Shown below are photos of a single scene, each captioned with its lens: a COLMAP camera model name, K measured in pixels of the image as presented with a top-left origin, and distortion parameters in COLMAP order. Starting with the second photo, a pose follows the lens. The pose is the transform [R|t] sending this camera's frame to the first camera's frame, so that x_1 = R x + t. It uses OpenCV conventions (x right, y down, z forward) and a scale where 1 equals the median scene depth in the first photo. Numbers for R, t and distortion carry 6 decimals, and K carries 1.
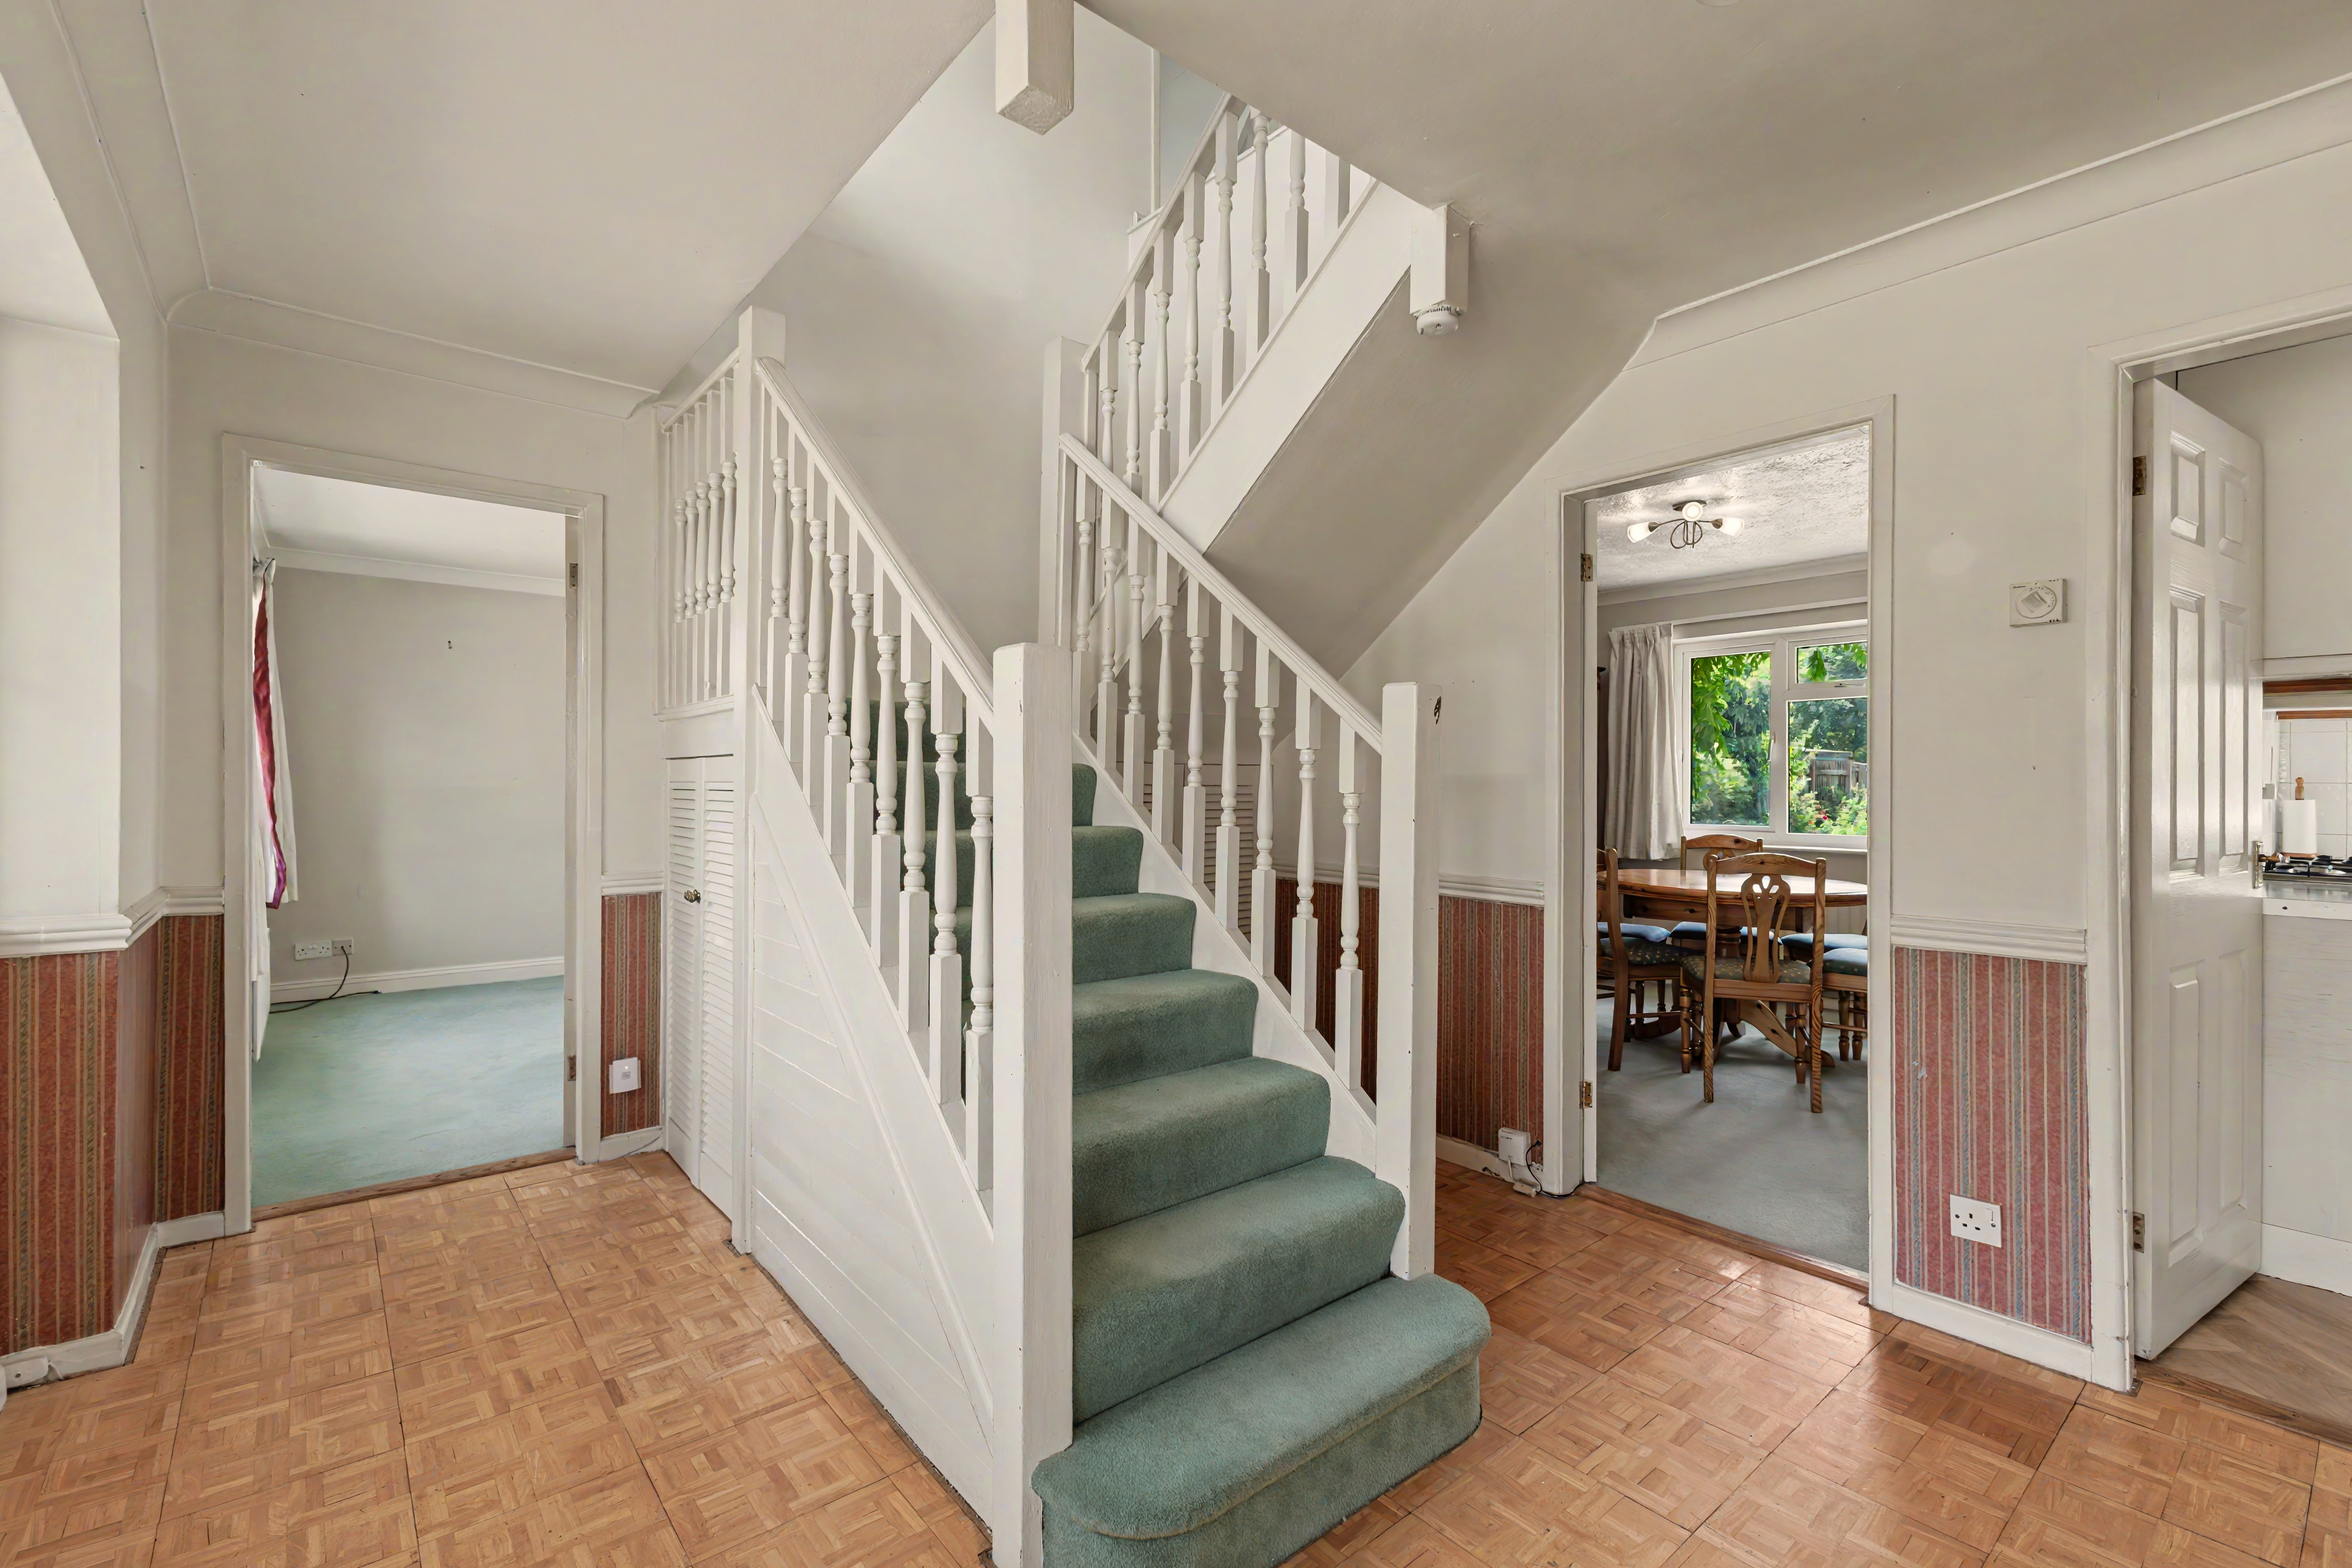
lens RADIAL K [[1027.9, 0, 1180.6], [0, 1027.9, 785.4], [0, 0, 1]] dist [0.002742, 0.000524]
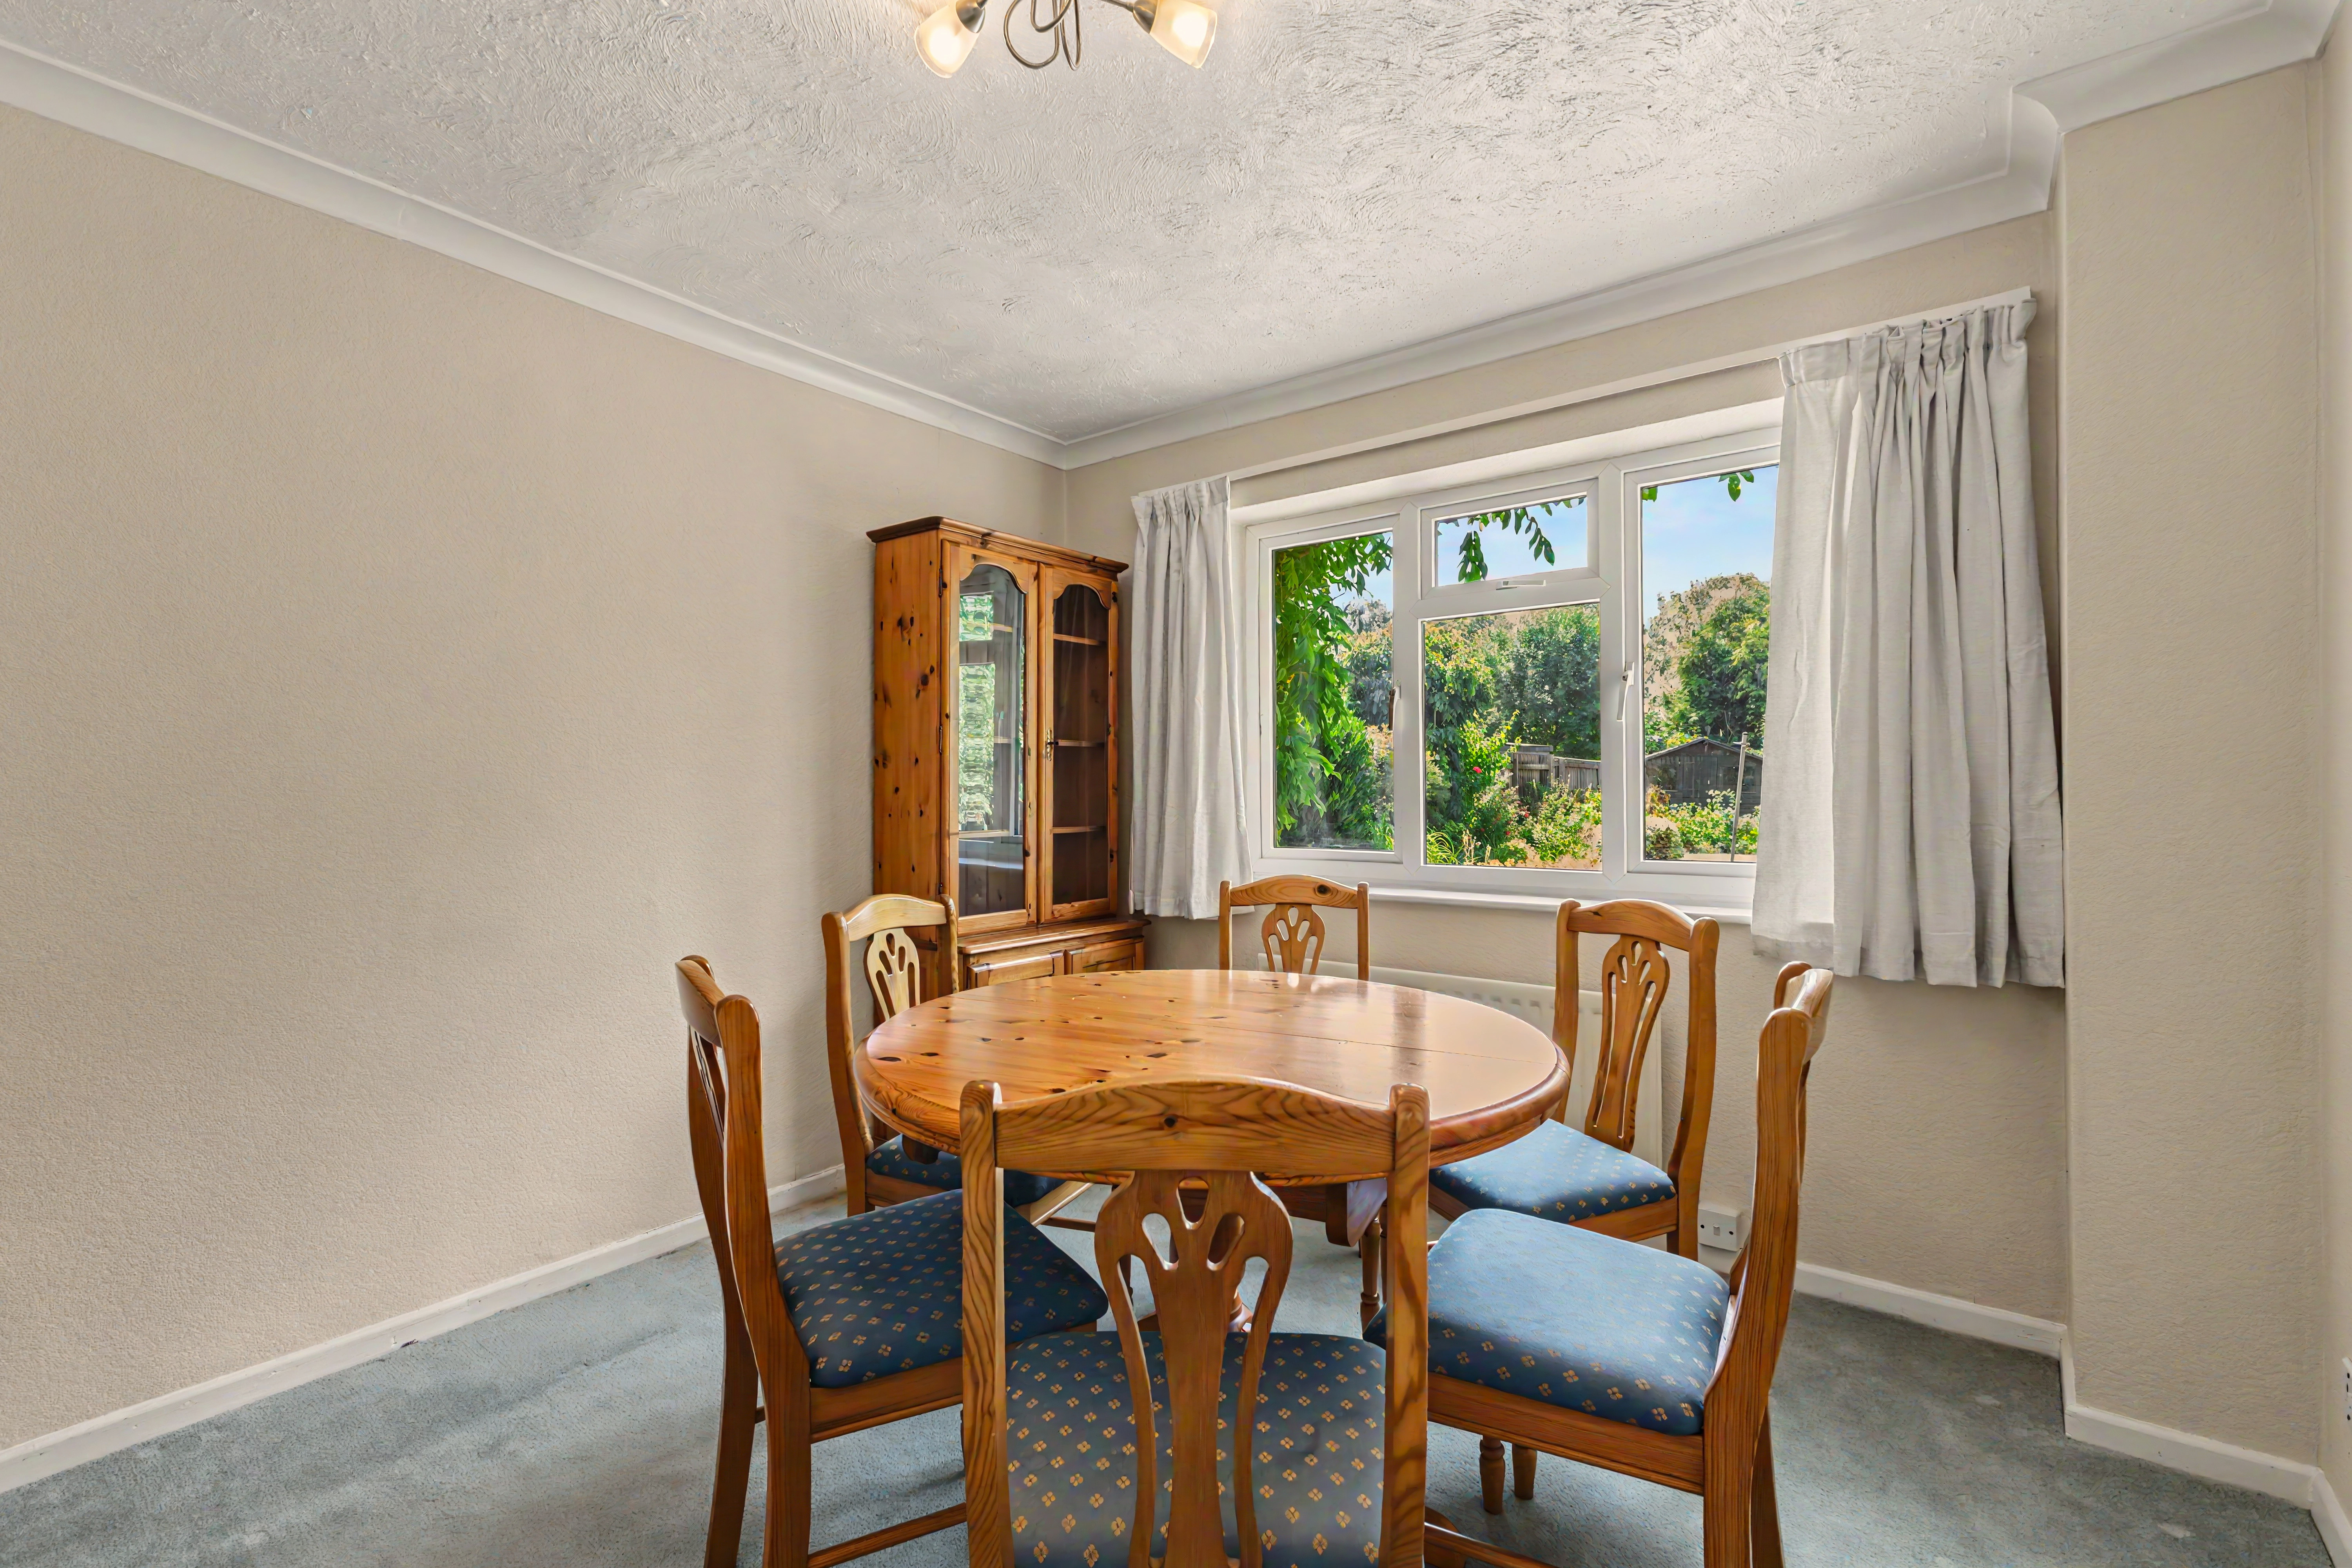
lens RADIAL K [[1027.9, 0, 1172.0], [0, 1027.9, 779.3], [0, 0, 1]] dist [0.002742, 0.000524]
pose [[0.975695, -0.004755, 0.219080, 0.106106], [0.005579, 0.999980, -0.003140, 0.000321], [-0.219061, 0.004286, 0.975702, 0.155313]]
